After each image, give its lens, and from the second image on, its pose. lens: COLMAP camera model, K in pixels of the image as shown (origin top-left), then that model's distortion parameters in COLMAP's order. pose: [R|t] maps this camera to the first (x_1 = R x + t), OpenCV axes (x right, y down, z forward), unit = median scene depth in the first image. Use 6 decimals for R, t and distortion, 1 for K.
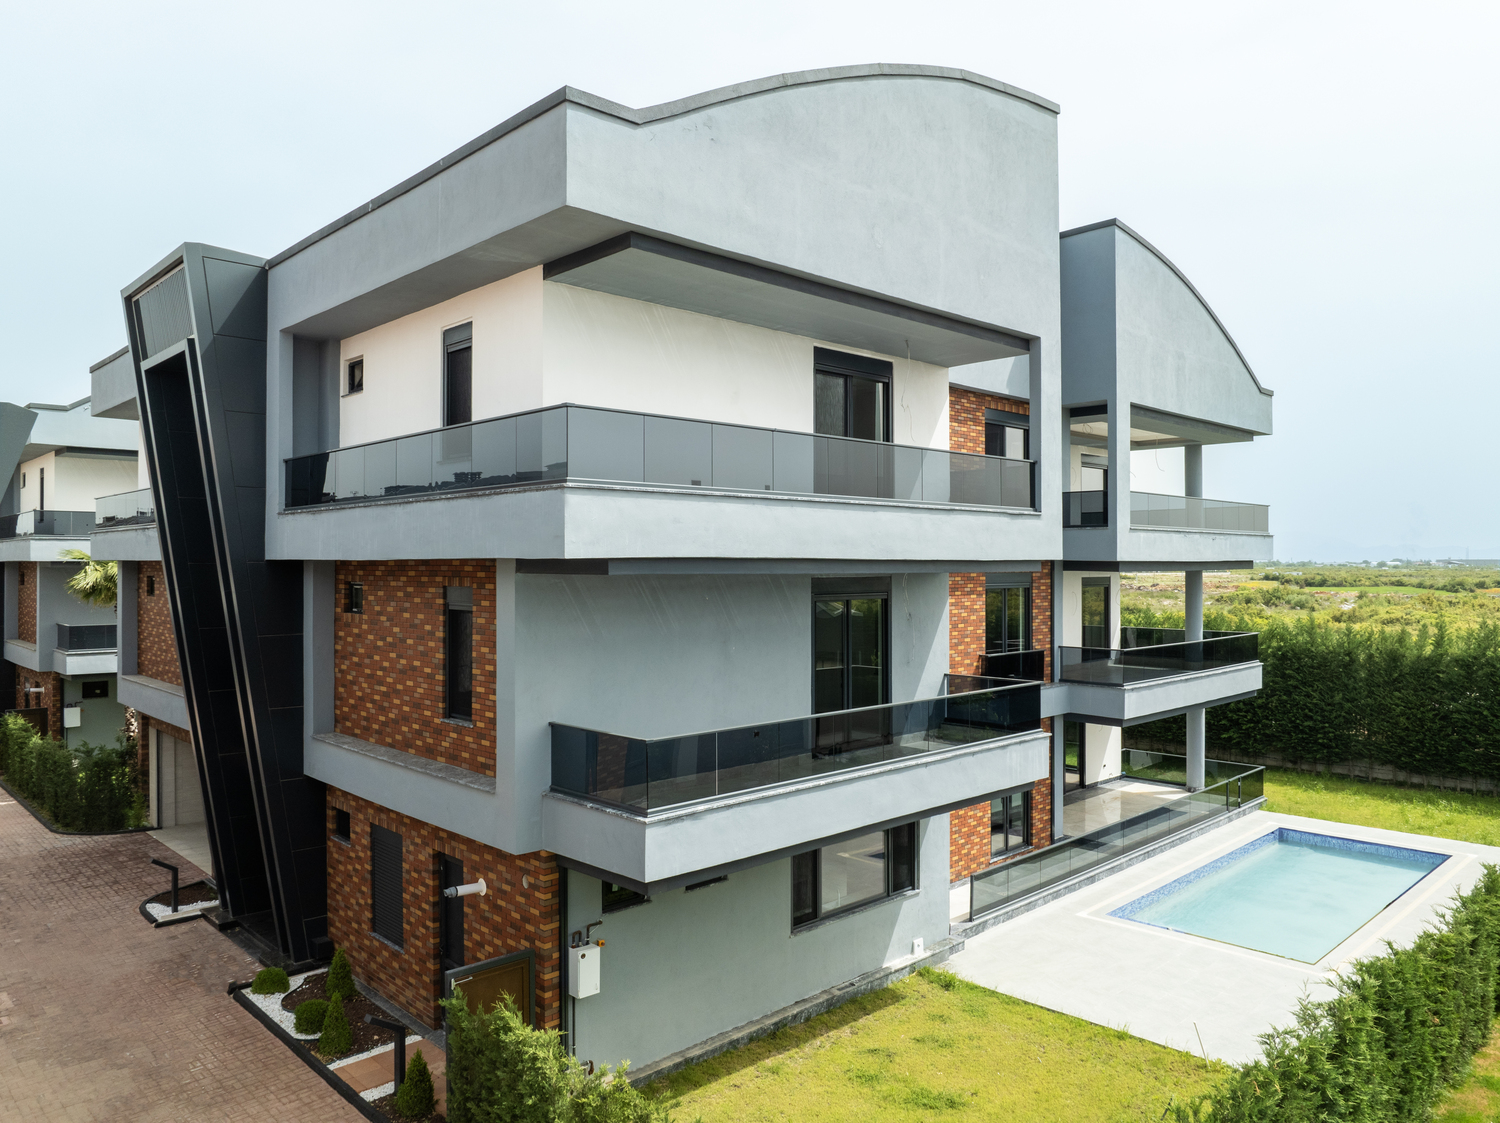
lens RADIAL K [[1062.7, 0, 758.8], [0, 1062.7, 558.2], [0, 0, 1]] dist [-0.057599, 0.033735]
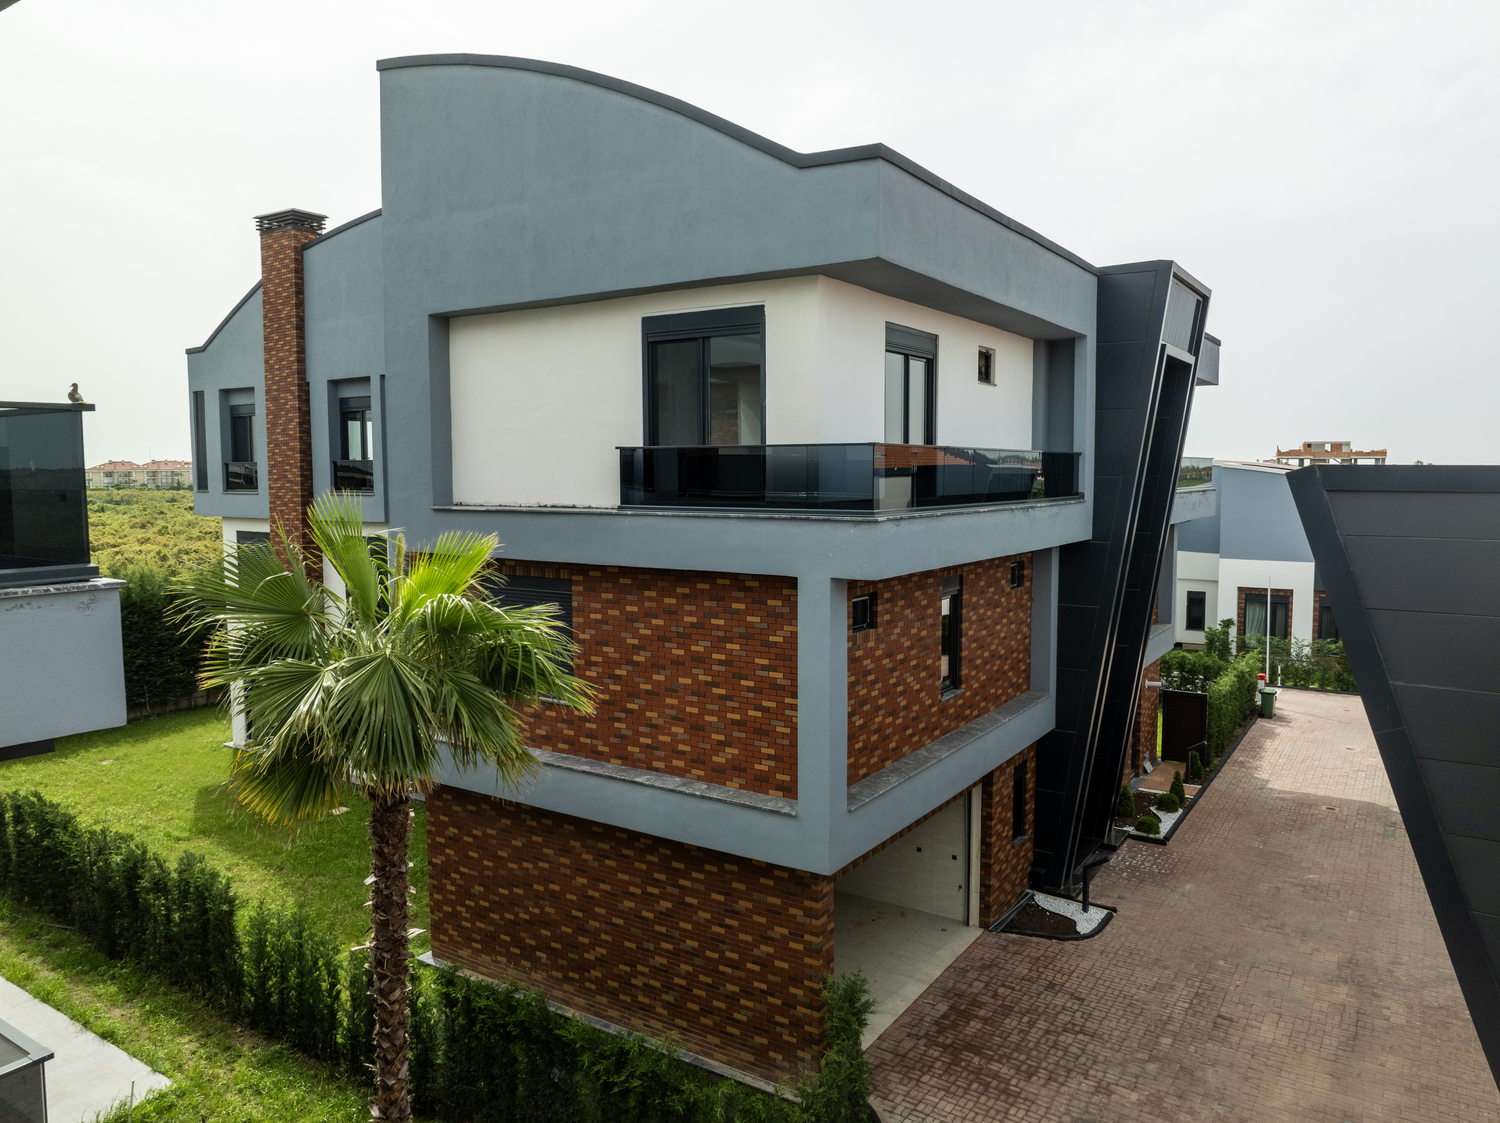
lens RADIAL K [[1062.7, 0, 758.8], [0, 1062.7, 558.2], [0, 0, 1]] dist [-0.057599, 0.033735]
pose [[-0.224973, -0.081246, 0.970972, -1.701027], [-0.004588, 0.996595, 0.082327, -0.073013], [-0.974354, 0.014067, -0.224580, 1.823085]]
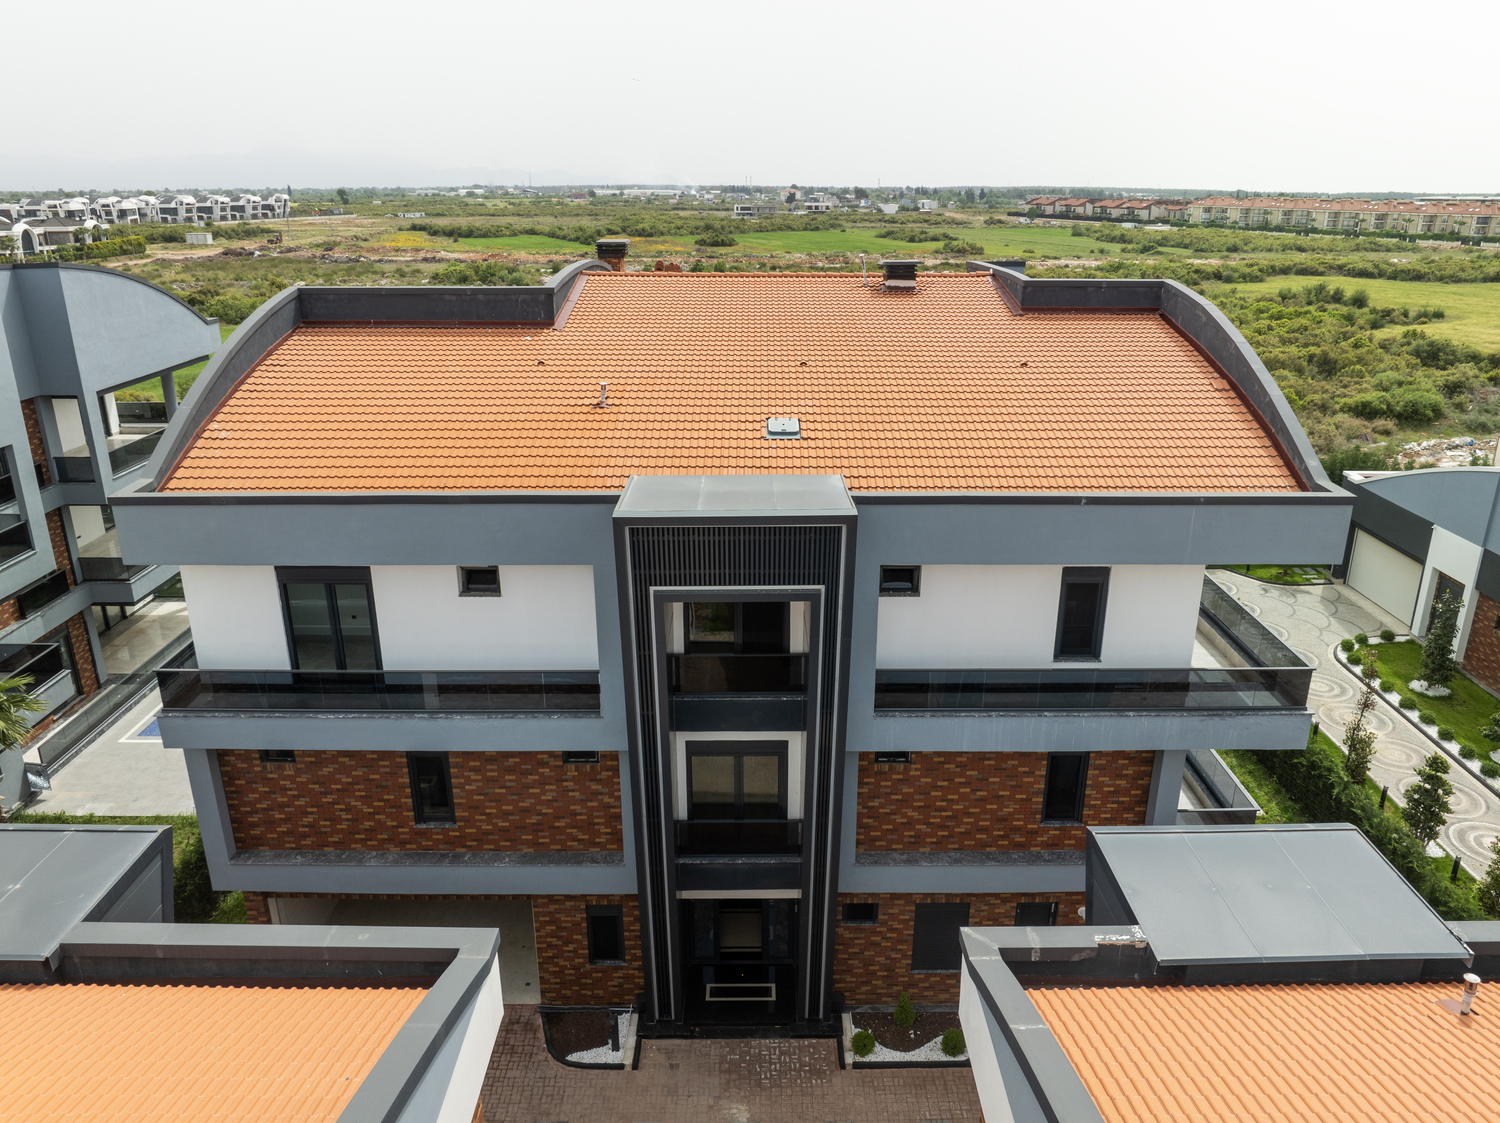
lens RADIAL K [[1062.7, 0, 758.8], [0, 1062.7, 558.2], [0, 0, 1]] dist [-0.057599, 0.033735]
pose [[0.691130, -0.242411, 0.680864, -1.294550], [-0.003767, 0.940851, 0.338799, -0.598506], [-0.722721, -0.236719, 0.649337, 0.388131]]
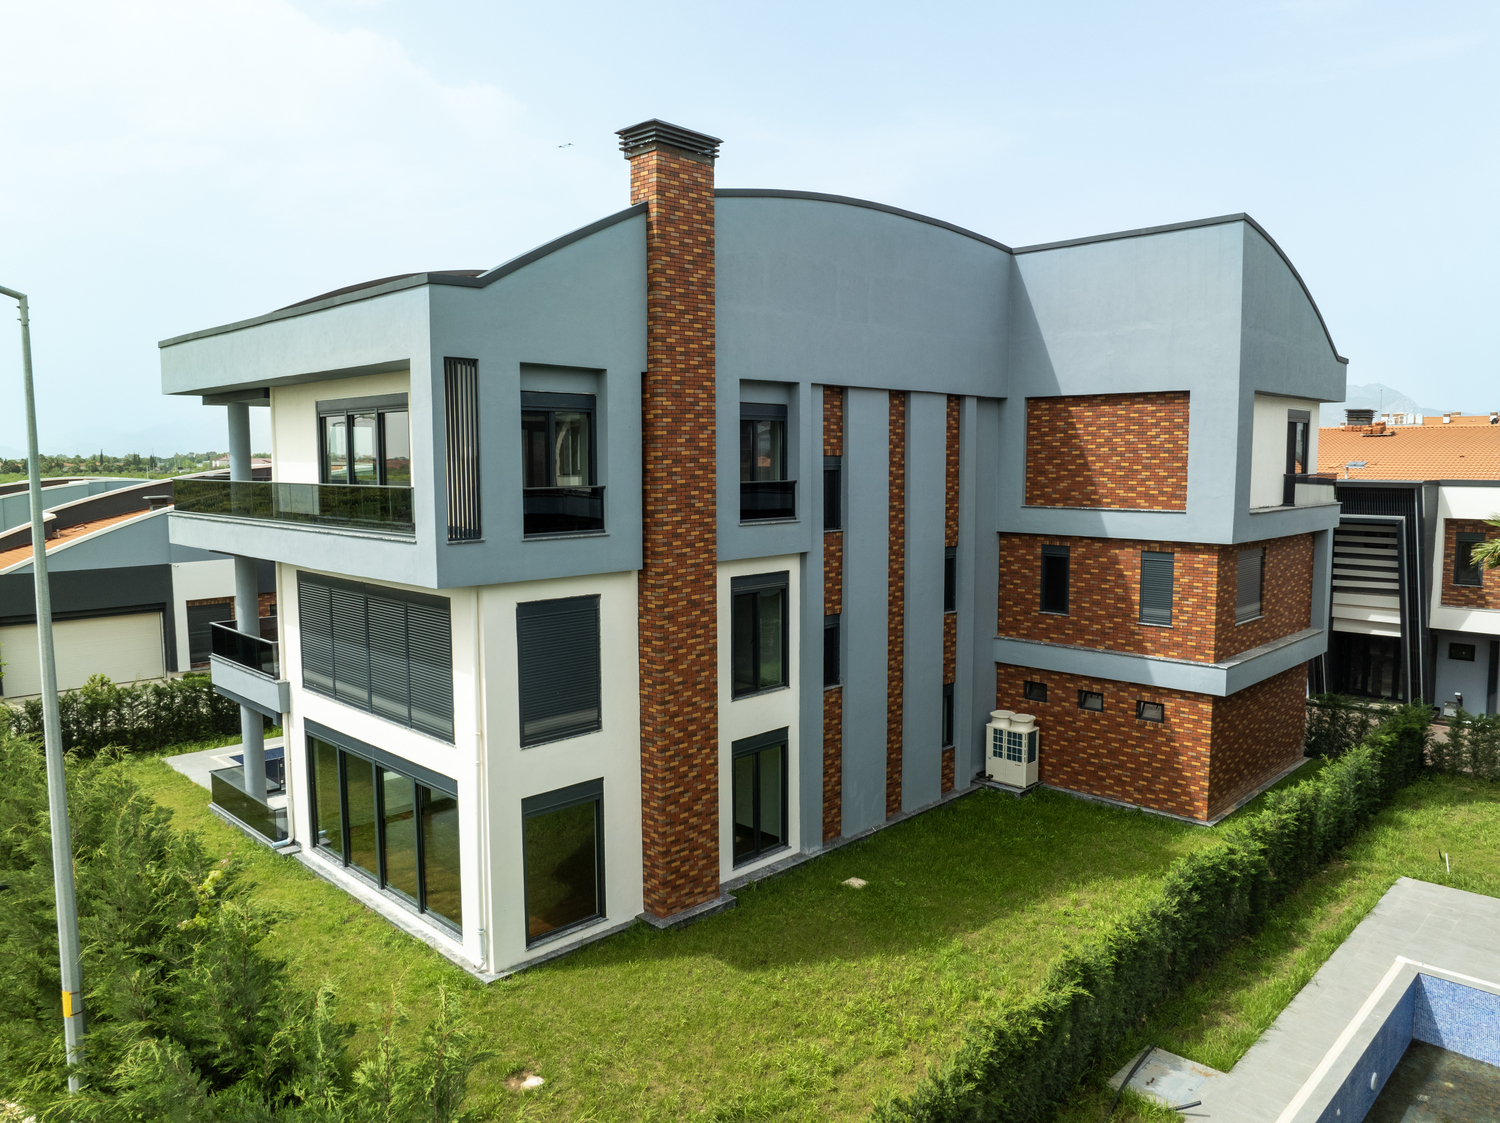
lens RADIAL K [[1062.7, 0, 758.8], [0, 1062.7, 558.2], [0, 0, 1]] dist [-0.057599, 0.033735]
pose [[-0.999442, 0.004021, -0.033171, 0.071963], [0.001118, 0.996199, 0.087102, -0.106851], [0.033395, 0.087016, -0.995647, 3.386932]]
